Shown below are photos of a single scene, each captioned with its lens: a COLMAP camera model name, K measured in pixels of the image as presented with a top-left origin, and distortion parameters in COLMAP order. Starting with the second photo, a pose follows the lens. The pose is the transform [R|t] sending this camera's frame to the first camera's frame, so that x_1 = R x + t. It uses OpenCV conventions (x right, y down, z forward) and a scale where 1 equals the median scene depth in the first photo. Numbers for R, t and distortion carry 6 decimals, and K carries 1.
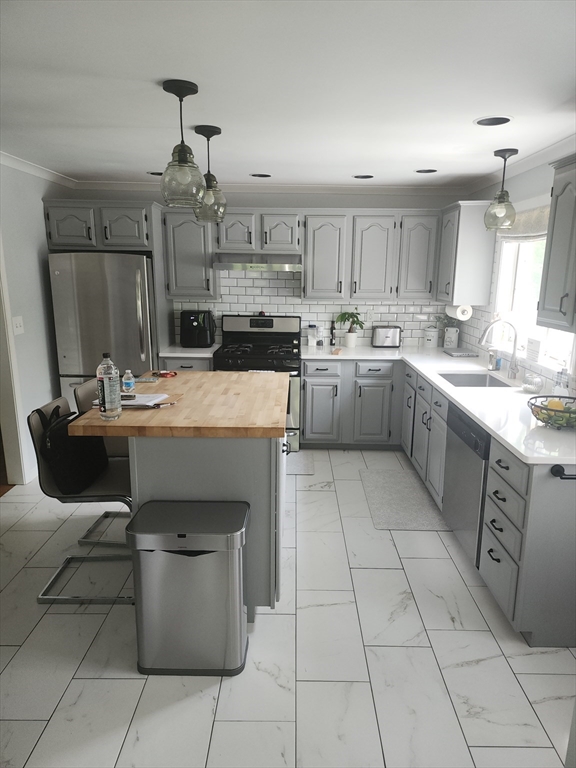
lens RADIAL K [[512.9, 0, 293.8], [0, 512.9, 385.4], [0, 0, 1]] dist [0.048212, -0.026409]
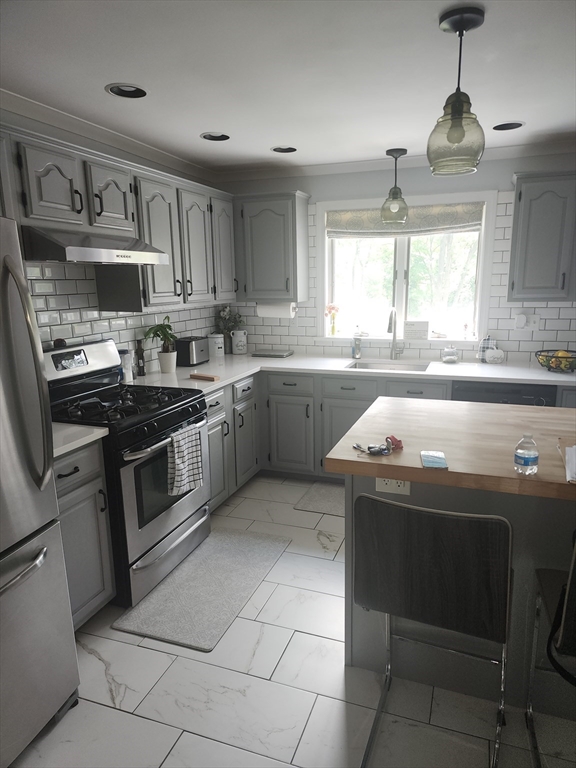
lens RADIAL K [[512.9, 0, 293.2], [0, 512.9, 386.4], [0, 0, 1]] dist [0.048212, -0.026409]
pose [[0.344262, -0.210923, 0.914874, -0.540183], [0.222760, 0.964964, 0.138647, -0.127242], [-0.912064, 0.156066, 0.379186, 0.625220]]
